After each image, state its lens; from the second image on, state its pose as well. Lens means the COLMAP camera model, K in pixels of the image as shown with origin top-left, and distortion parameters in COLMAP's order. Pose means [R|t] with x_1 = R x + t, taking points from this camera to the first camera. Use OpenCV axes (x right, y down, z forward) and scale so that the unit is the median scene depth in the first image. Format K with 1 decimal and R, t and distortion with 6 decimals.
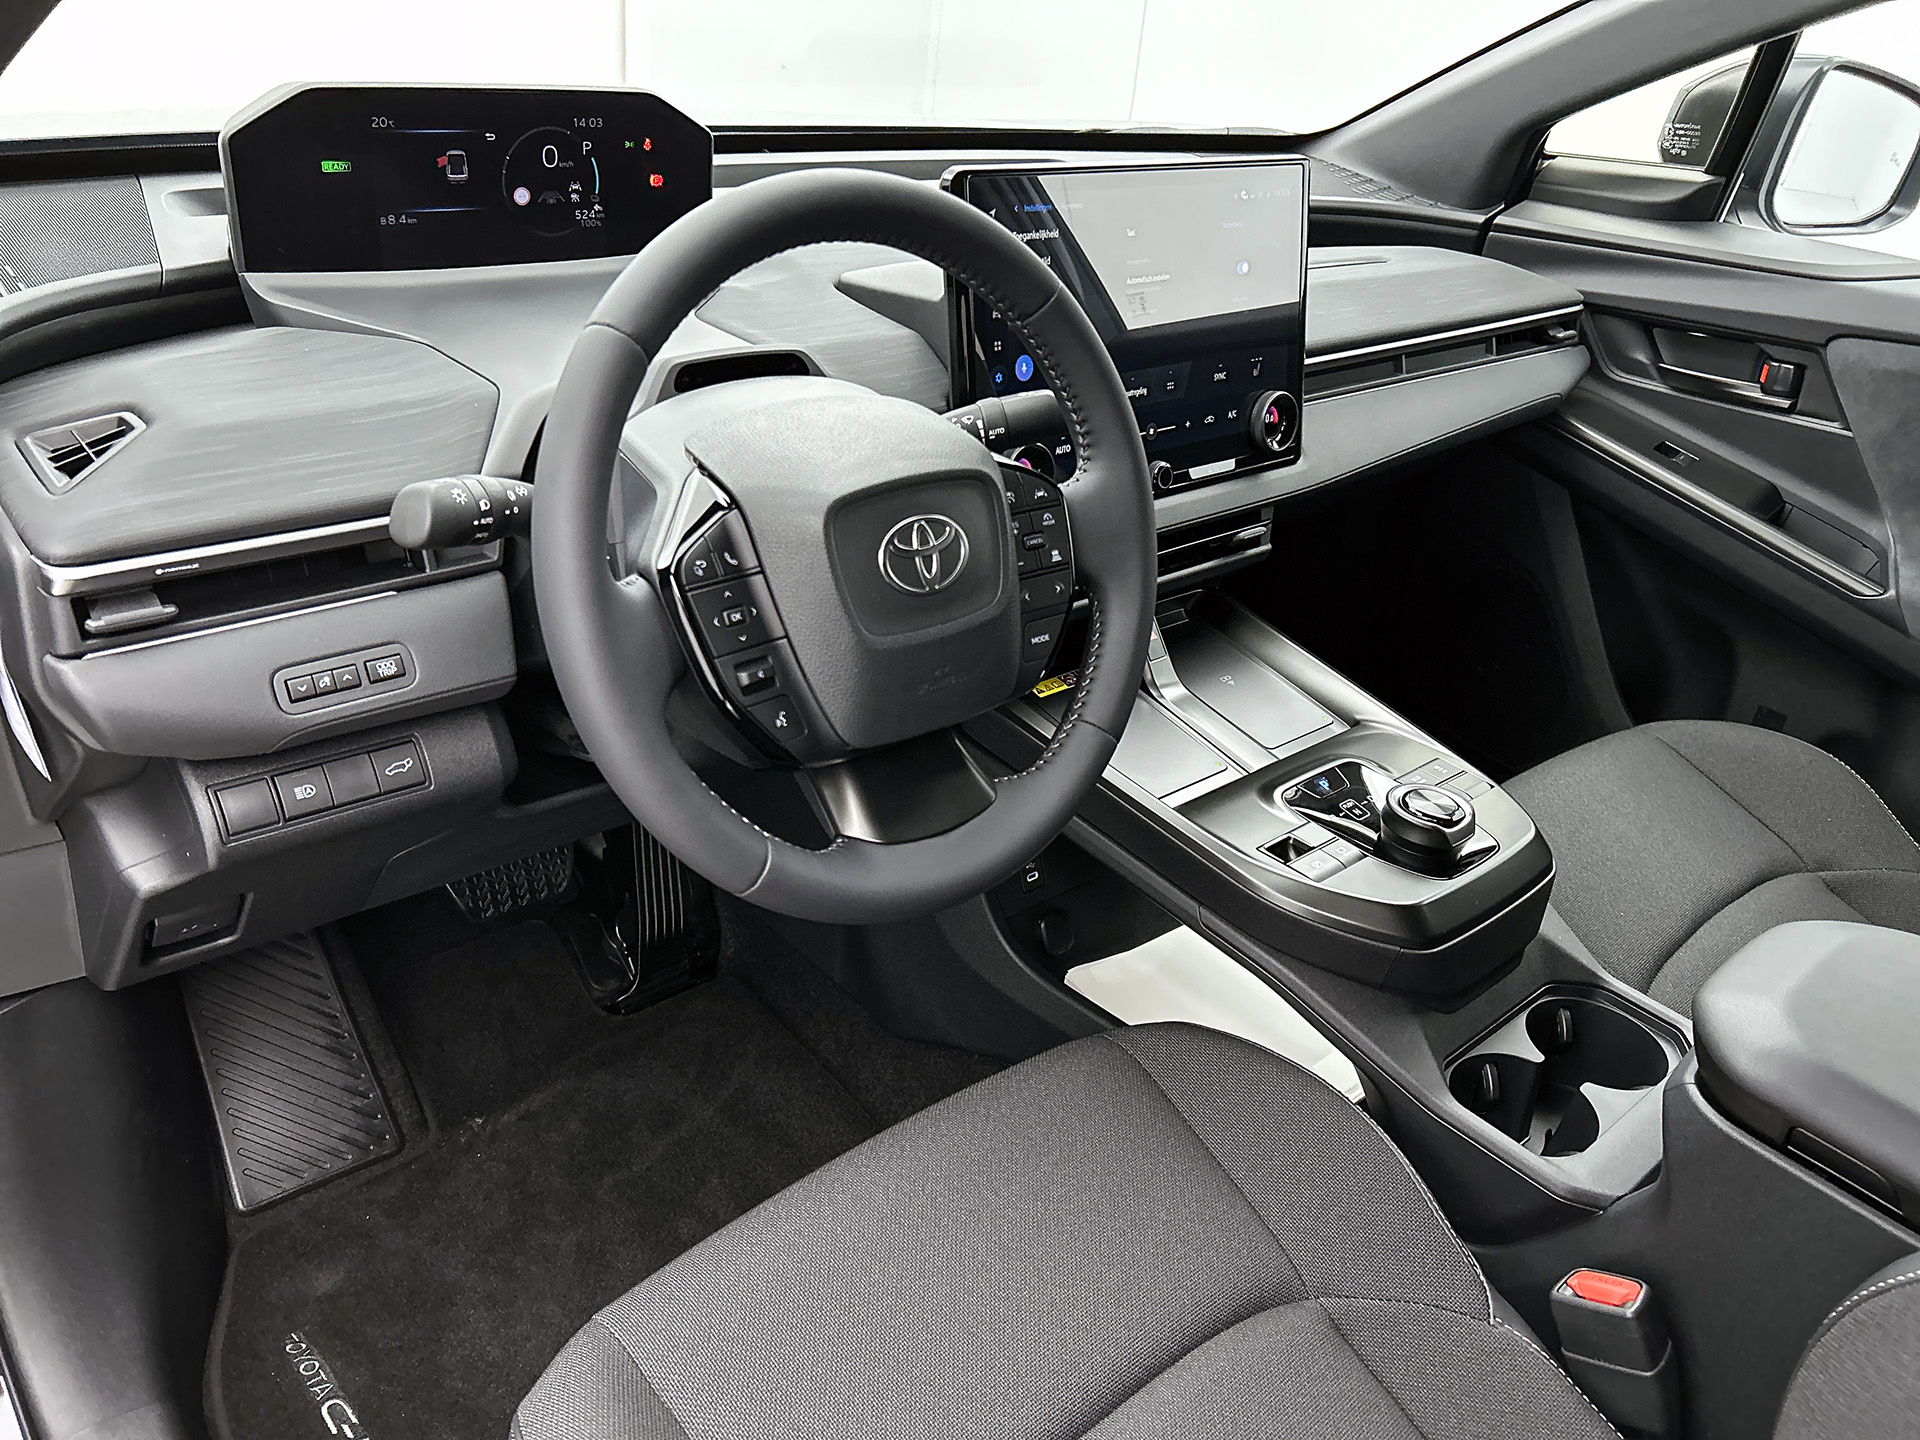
lens RADIAL K [[1445.4, 0, 960.0], [0, 1445.4, 720.0], [0, 0, 1]] dist [0.009135, 0.003408]
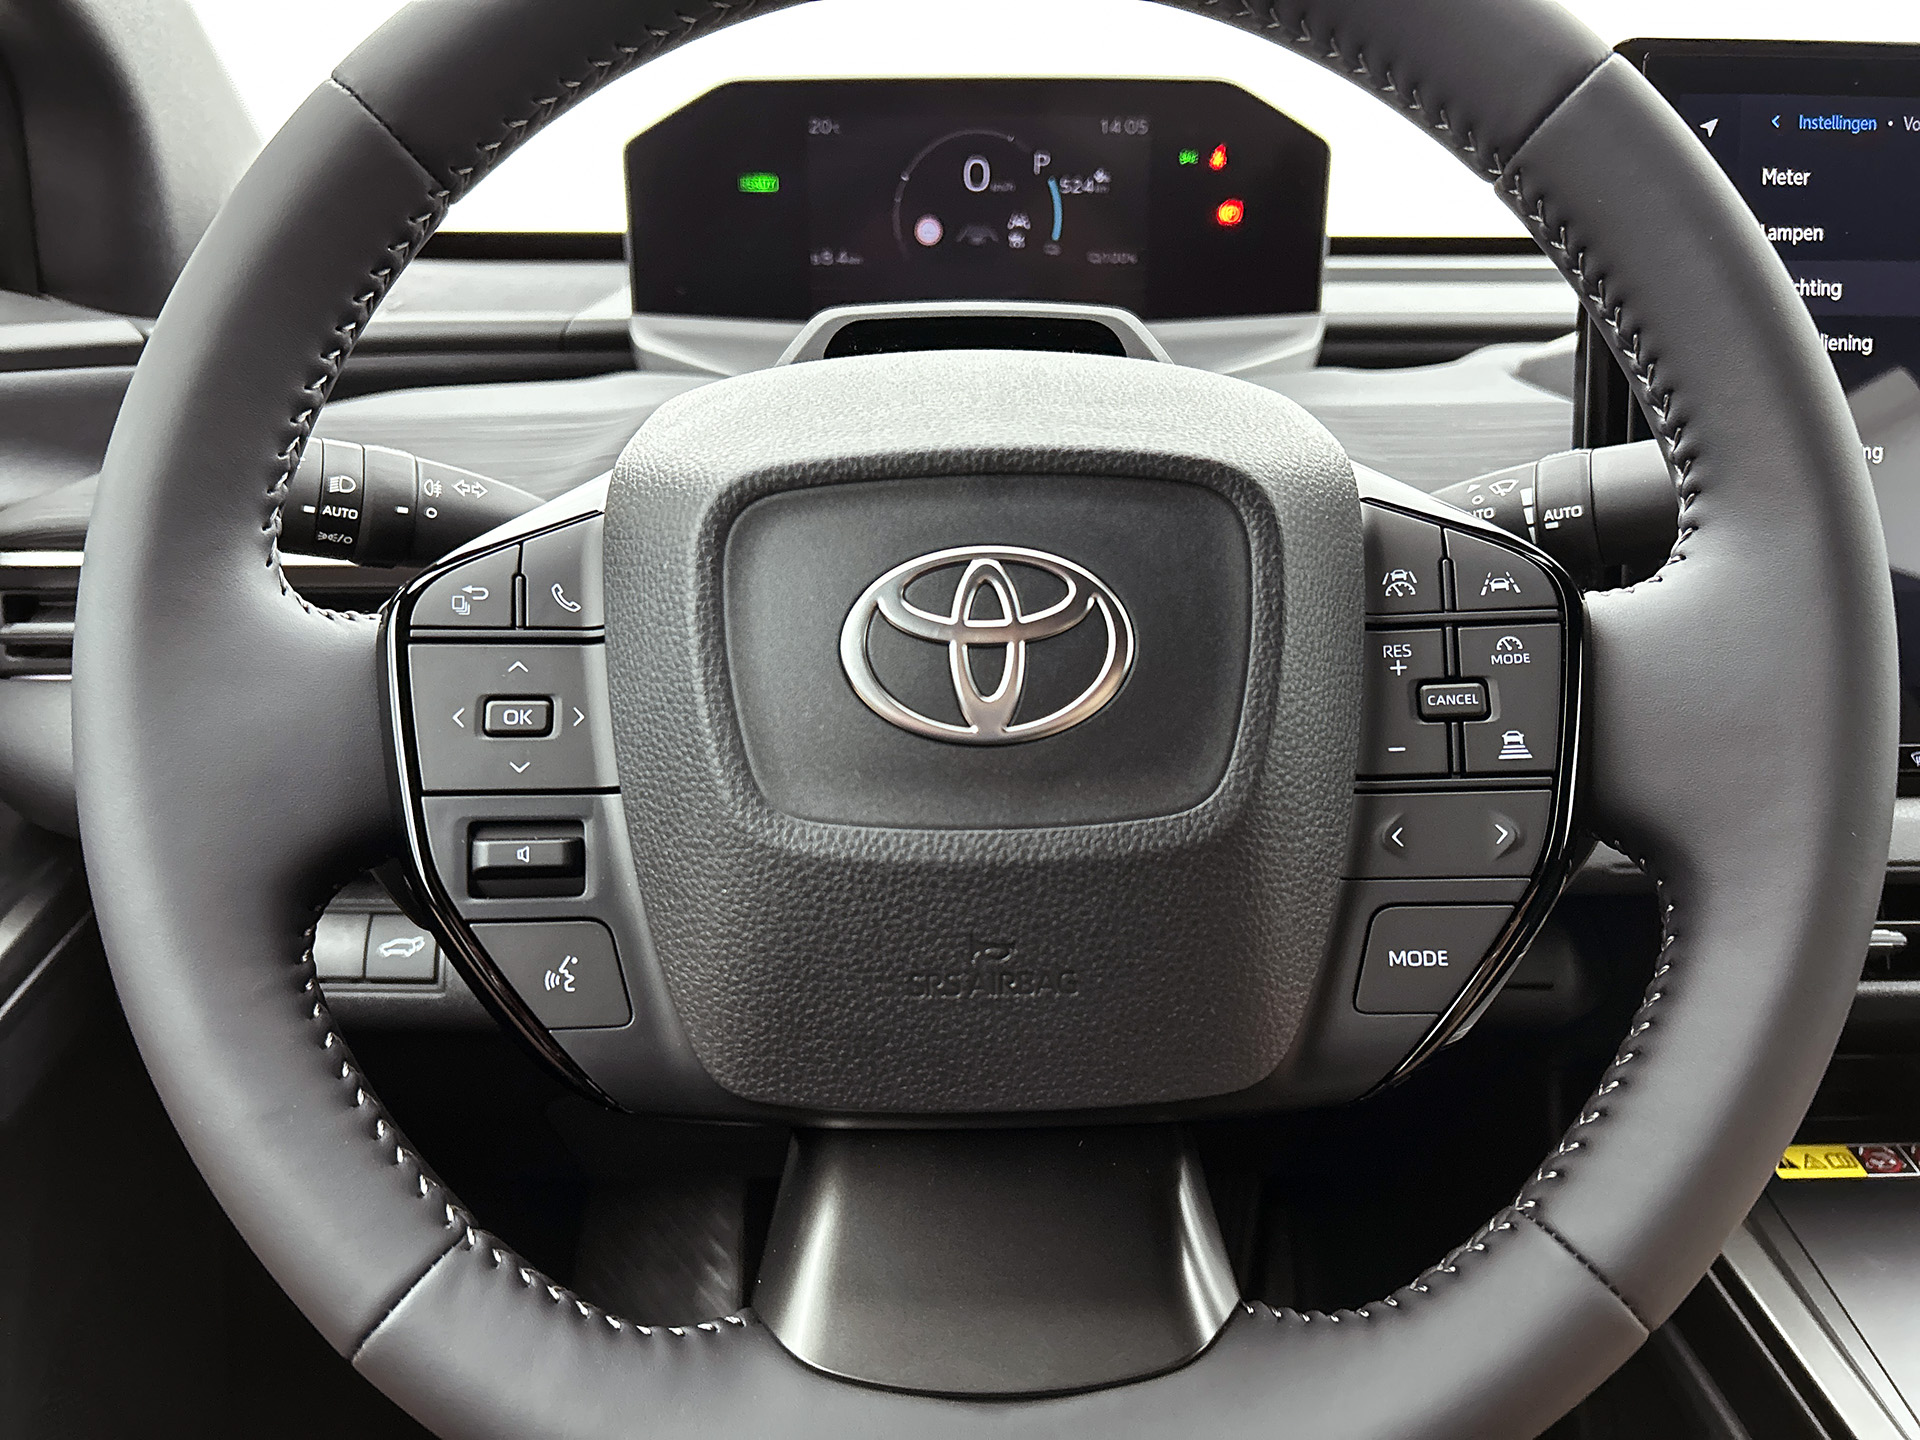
lens RADIAL K [[1445.4, 0, 960.0], [0, 1445.4, 720.0], [0, 0, 1]] dist [0.009135, 0.003408]
pose [[0.760715, 0.104978, -0.640540, 0.153759], [-0.244251, 0.960597, -0.132644, -0.029669], [0.601376, 0.257357, 0.756382, 0.496546]]
